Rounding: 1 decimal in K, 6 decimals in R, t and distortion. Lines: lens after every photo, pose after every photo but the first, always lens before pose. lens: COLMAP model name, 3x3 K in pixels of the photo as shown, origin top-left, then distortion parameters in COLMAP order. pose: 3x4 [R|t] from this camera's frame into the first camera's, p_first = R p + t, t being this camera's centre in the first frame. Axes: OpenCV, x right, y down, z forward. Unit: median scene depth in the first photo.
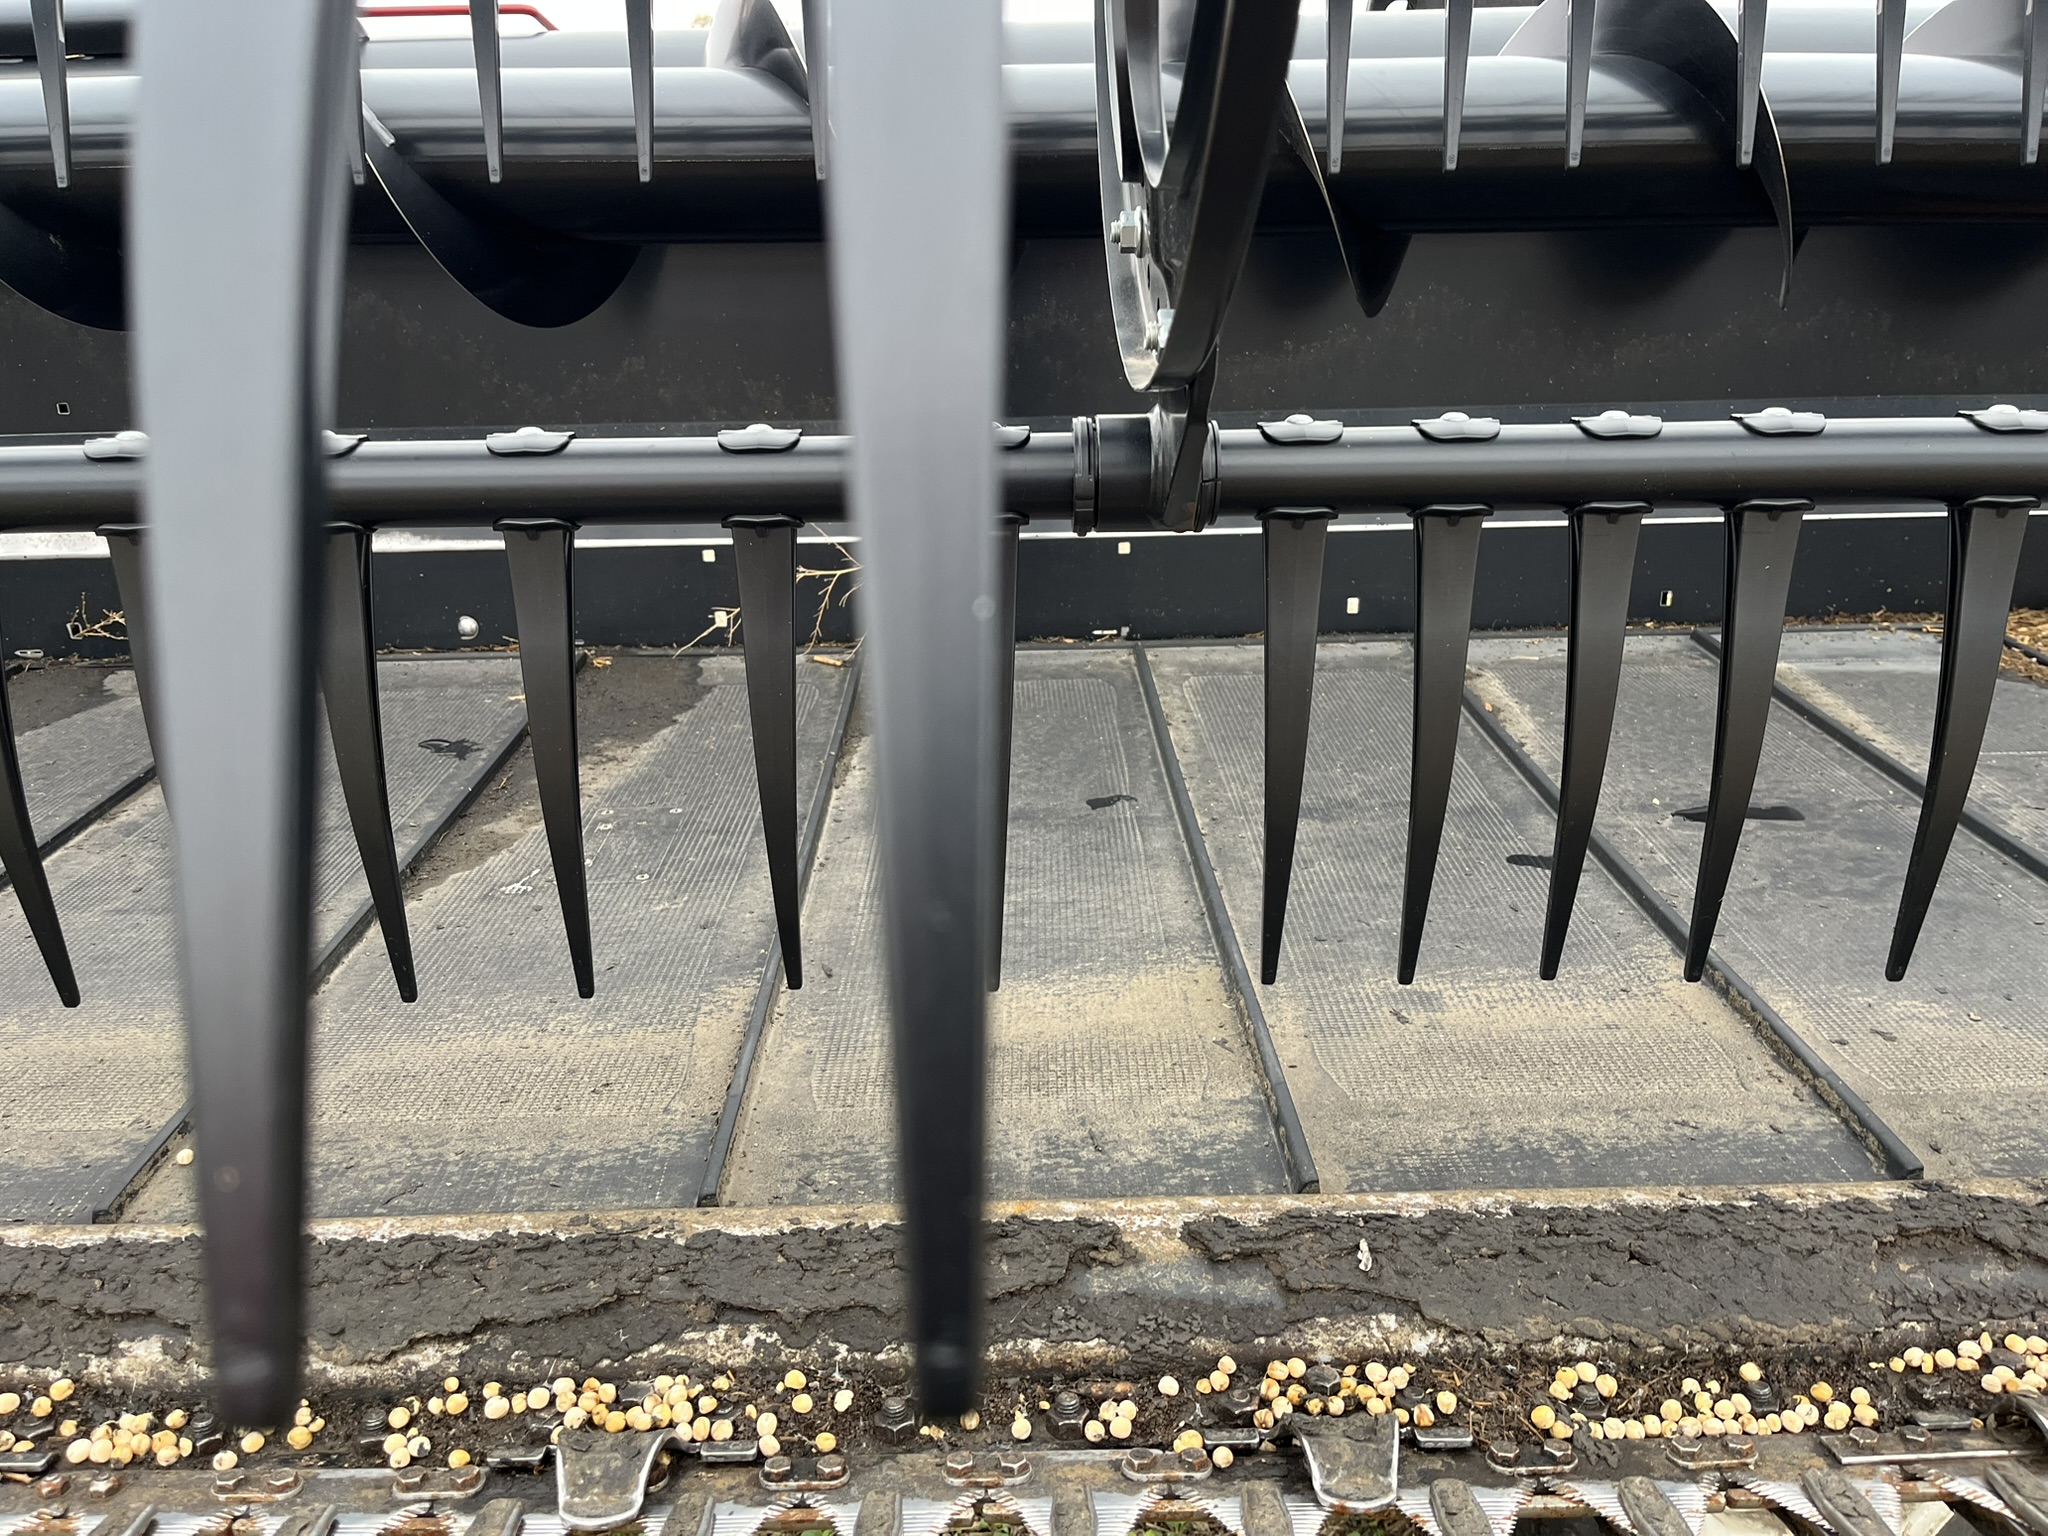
lens RADIAL K [[1546.0, 0, 1016.3], [0, 1546.0, 766.0], [0, 0, 1]] dist [0.050497, -0.063947]
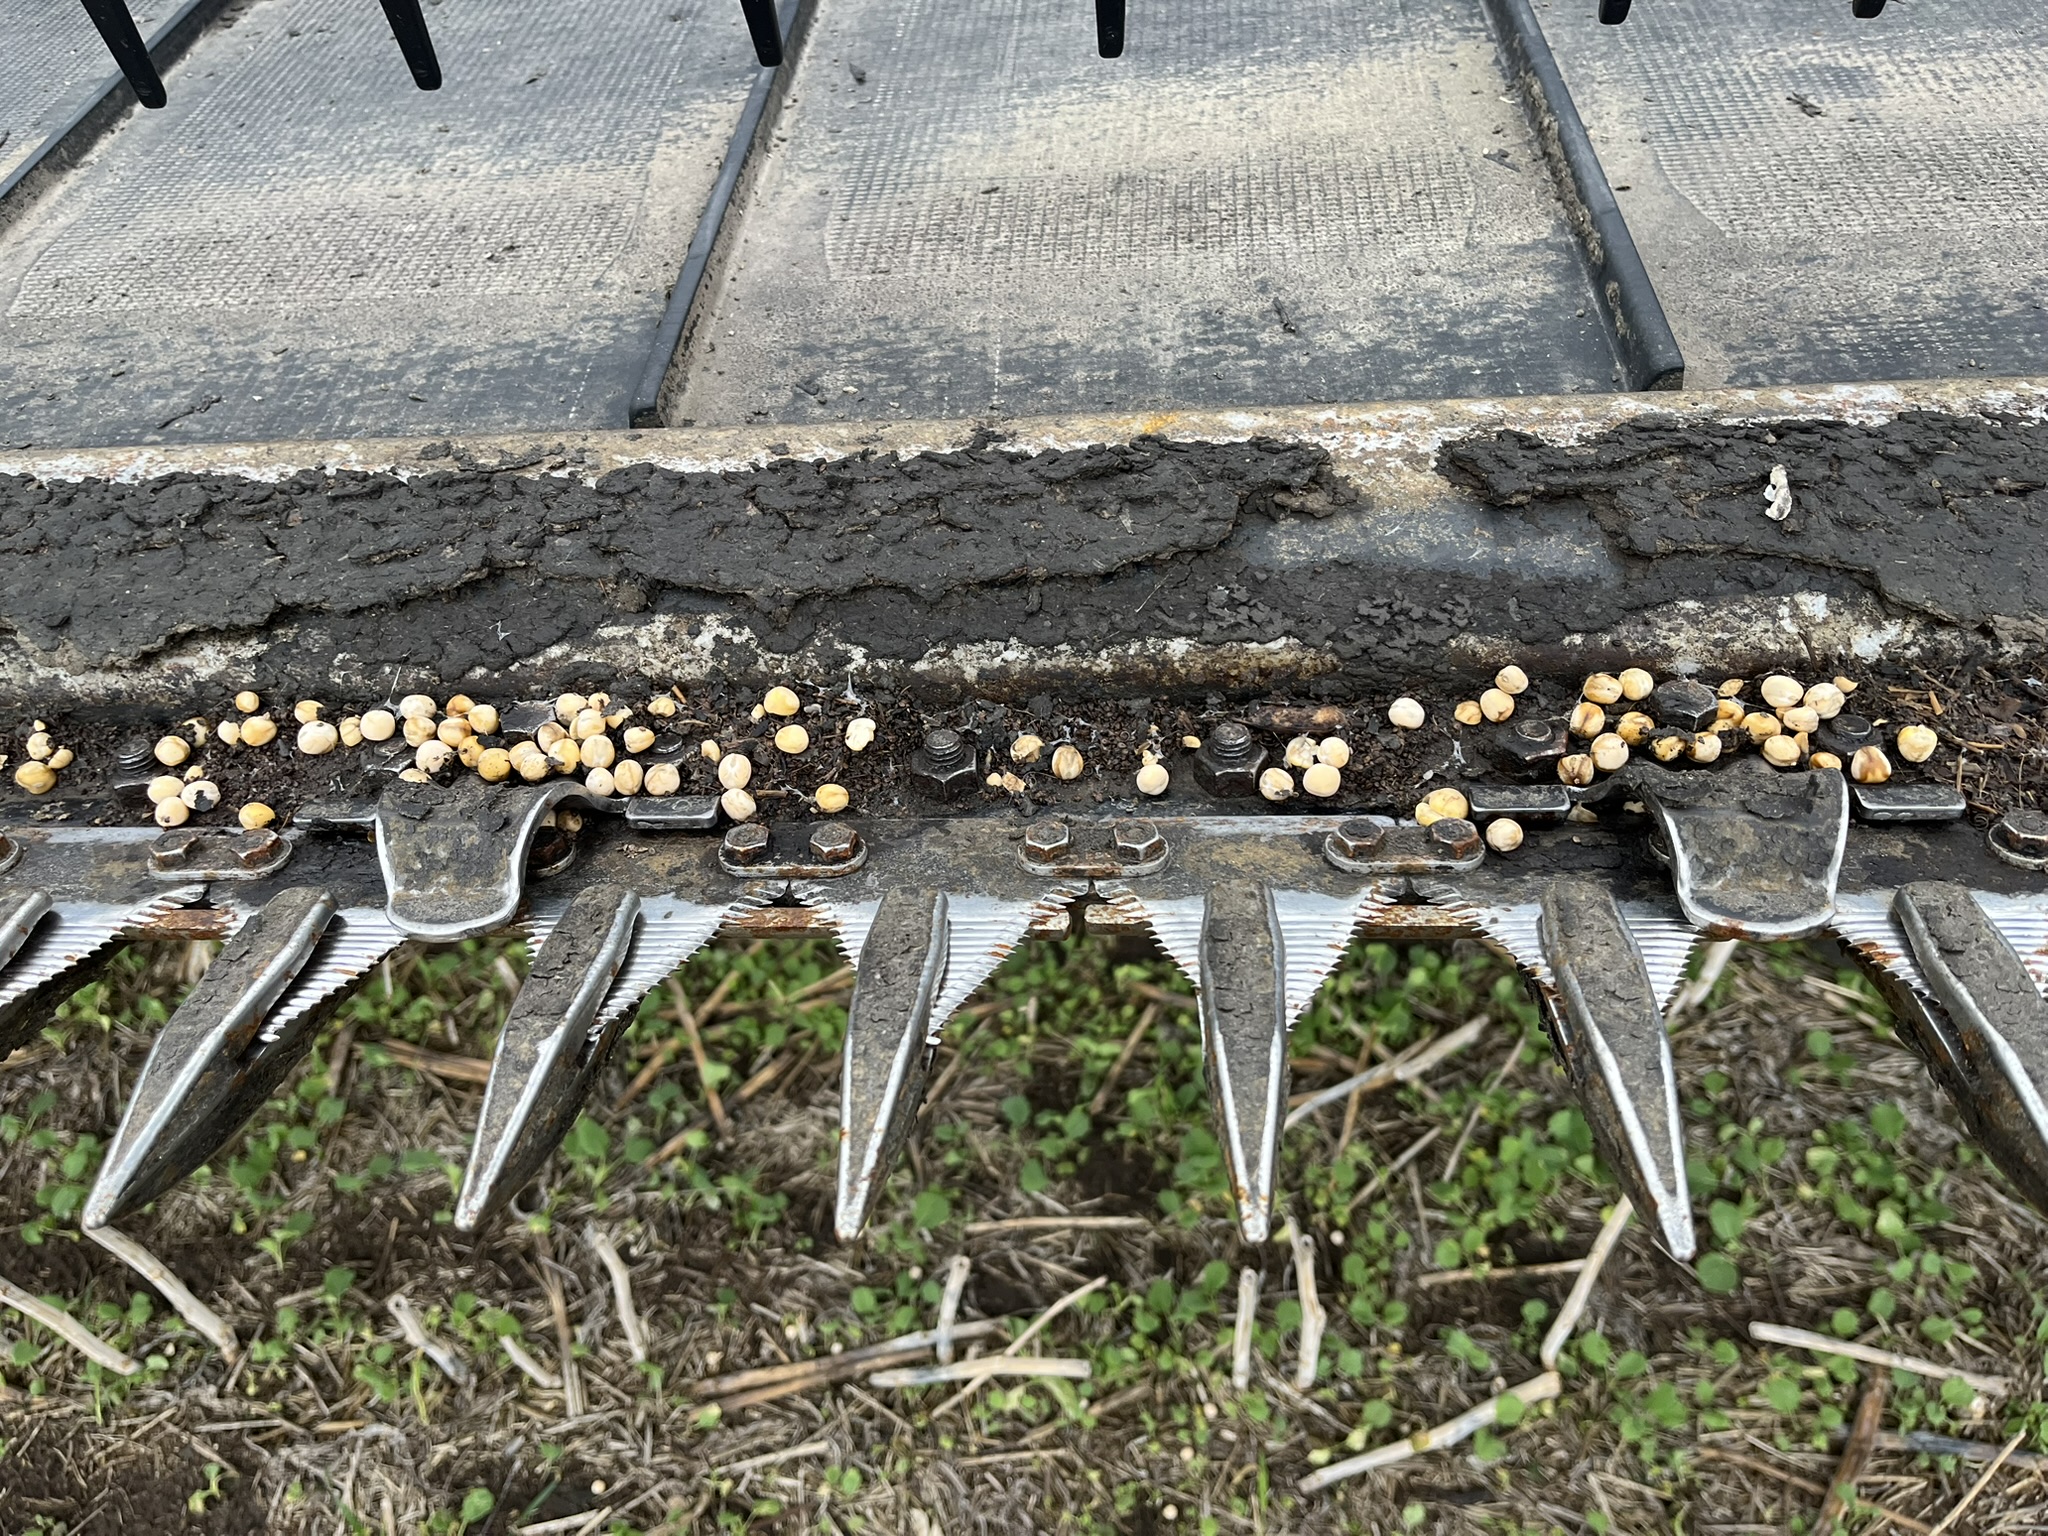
lens RADIAL K [[1546.0, 0, 1013.7], [0, 1546.0, 764.8], [0, 0, 1]] dist [0.050497, -0.063947]
pose [[0.995490, 0.007334, -0.094580, 0.005980], [0.036398, 0.891172, 0.452203, 0.142897], [0.087603, -0.453606, 0.886886, 0.449270]]
